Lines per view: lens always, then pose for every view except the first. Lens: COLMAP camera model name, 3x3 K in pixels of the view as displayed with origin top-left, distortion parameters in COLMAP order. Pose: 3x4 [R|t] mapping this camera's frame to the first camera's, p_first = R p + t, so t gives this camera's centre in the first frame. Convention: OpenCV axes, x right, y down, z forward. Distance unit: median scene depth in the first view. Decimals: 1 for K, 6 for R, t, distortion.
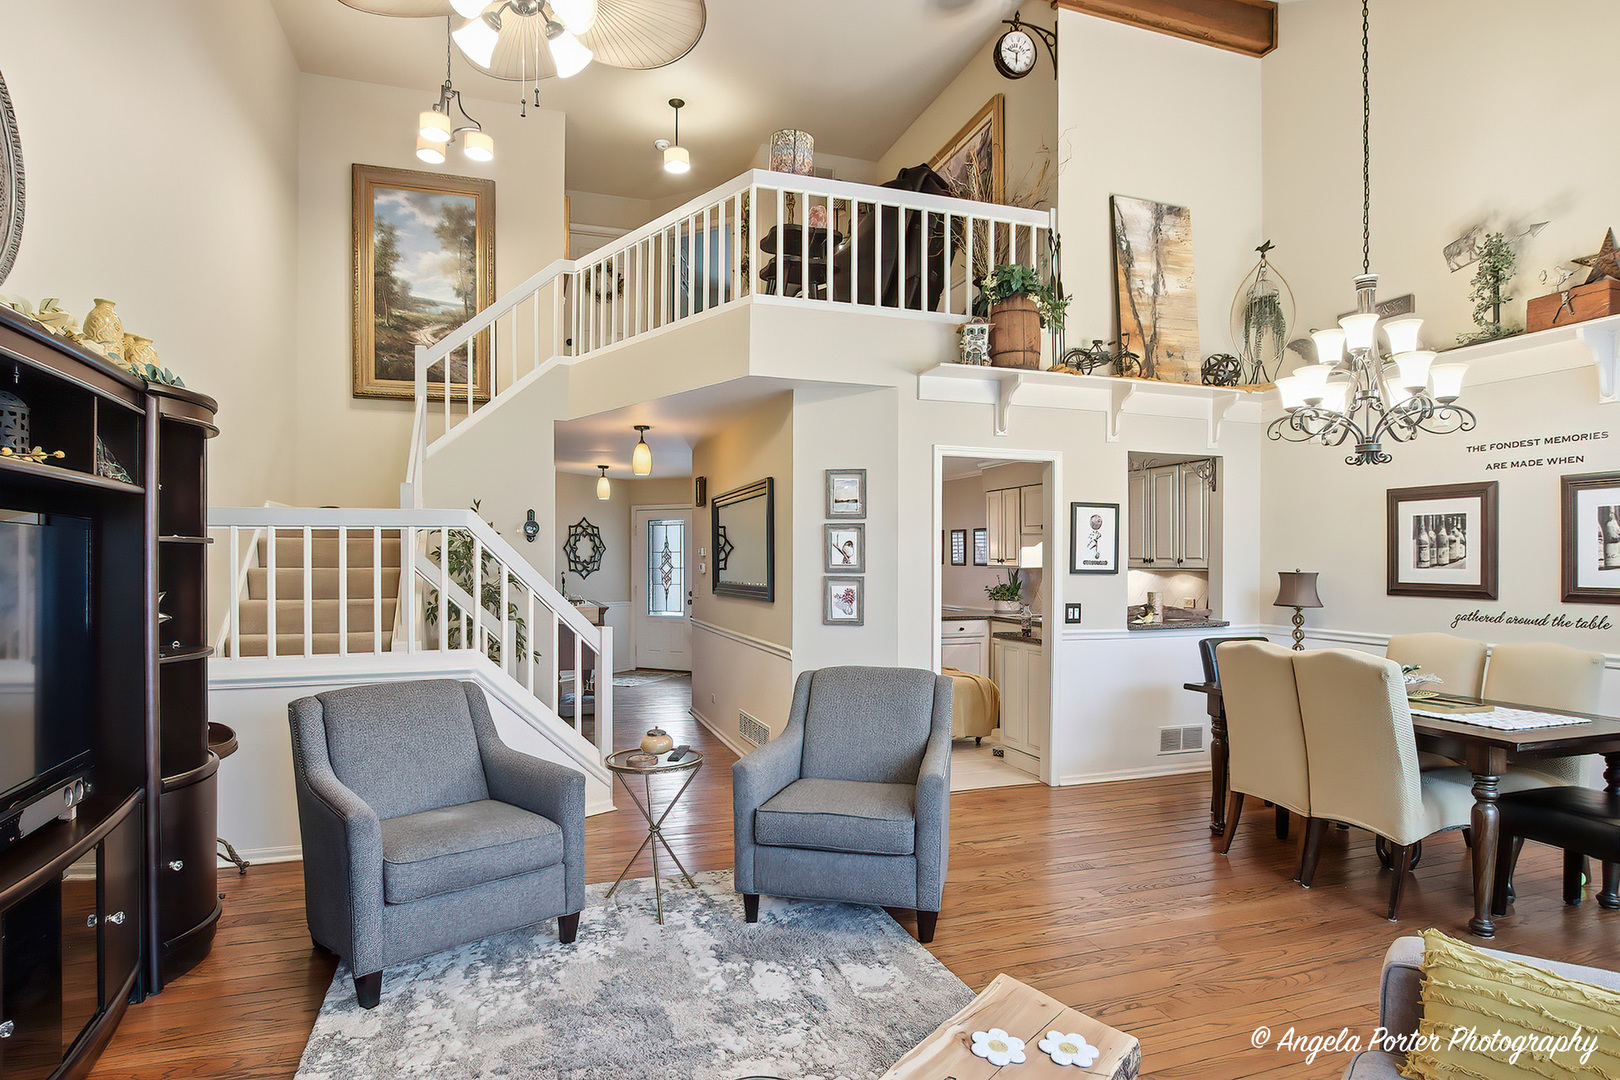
lens RADIAL K [[884.0, 0, 797.4], [0, 884.0, 551.6], [0, 0, 1]] dist [-0.041154, 0.012664]
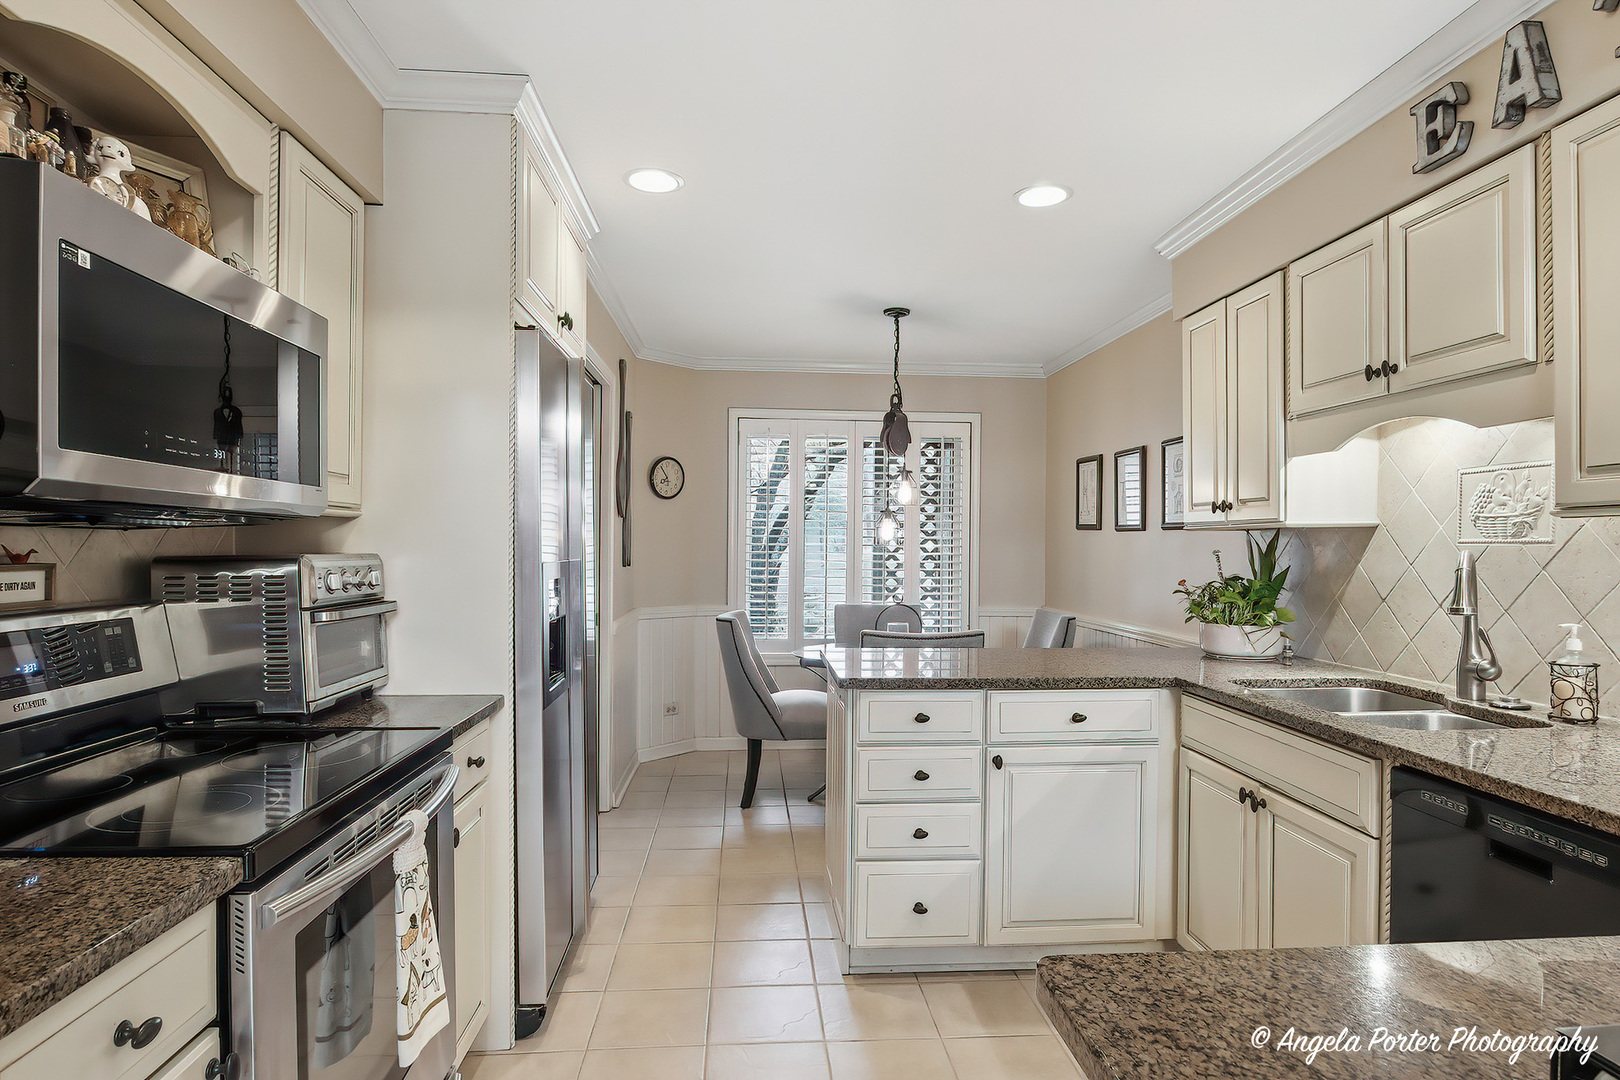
lens RADIAL K [[884.0, 0, 797.4], [0, 884.0, 551.6], [0, 0, 1]] dist [-0.041154, 0.012664]
pose [[0.968977, 0.007146, -0.247049, 0.154648], [-0.003228, 0.999863, 0.016261, 0.022362], [0.247131, -0.014959, 0.968866, 0.628160]]
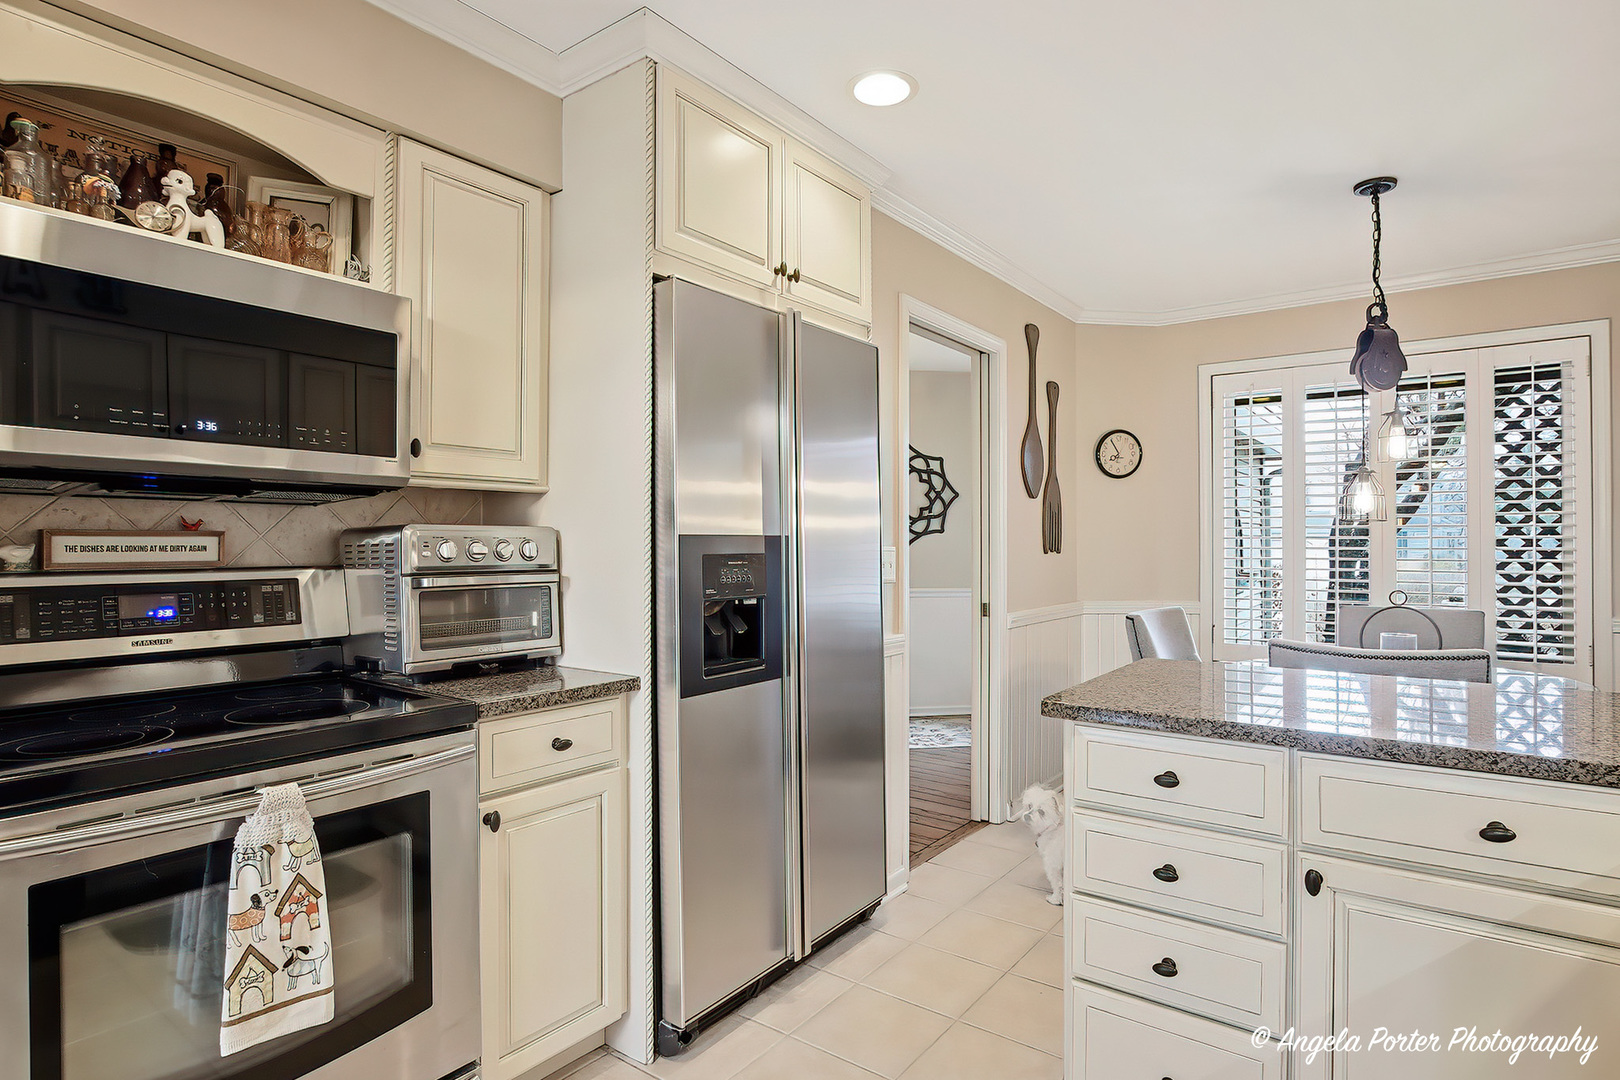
lens RADIAL K [[834.3, 0, 758.6], [0, 834.3, 532.5], [0, 0, 1]] dist [-0.026516, 0.000827]
pose [[0.574791, -0.011774, -0.818215, 0.213640], [0.011571, 0.999913, -0.006260, 0.031553], [0.818218, -0.005870, 0.574878, 0.754646]]
